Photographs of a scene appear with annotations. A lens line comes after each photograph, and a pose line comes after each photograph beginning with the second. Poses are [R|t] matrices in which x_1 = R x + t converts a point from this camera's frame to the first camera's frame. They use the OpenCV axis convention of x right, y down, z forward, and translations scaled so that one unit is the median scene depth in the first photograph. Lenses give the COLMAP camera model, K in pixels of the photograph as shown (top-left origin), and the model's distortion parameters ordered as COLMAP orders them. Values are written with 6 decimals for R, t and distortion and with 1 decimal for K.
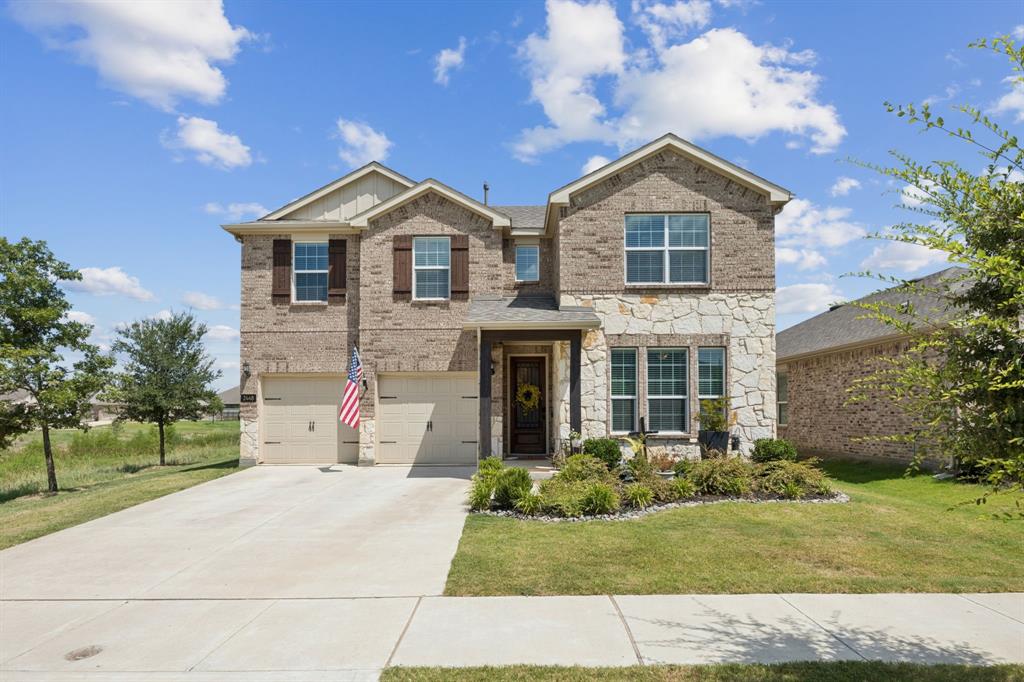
lens RADIAL K [[601.4, 0, 510.7], [0, 601.4, 408.8], [0, 0, 1]] dist [-0.002129, 0.000519]
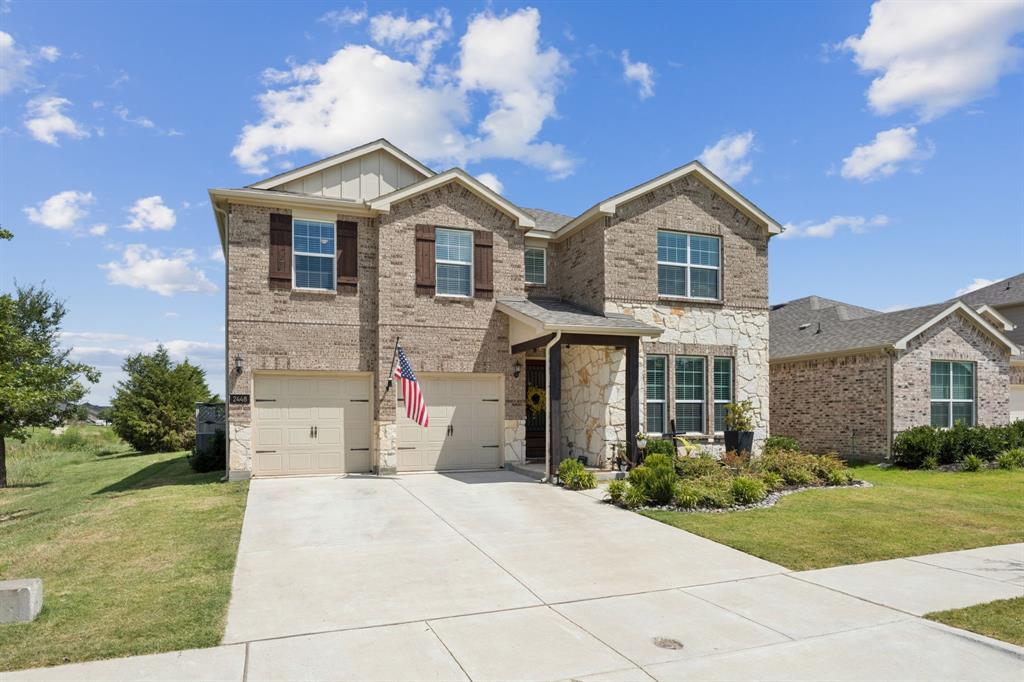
lens RADIAL K [[642.7, 0, 512.4], [0, 642.7, 423.1], [0, 0, 1]] dist [-0.006948, -0.000464]
pose [[0.930544, -0.004909, 0.366147, -0.420444], [0.000550, 0.999928, 0.012008, 0.005514], [-0.366180, -0.010972, 0.930479, 0.025091]]
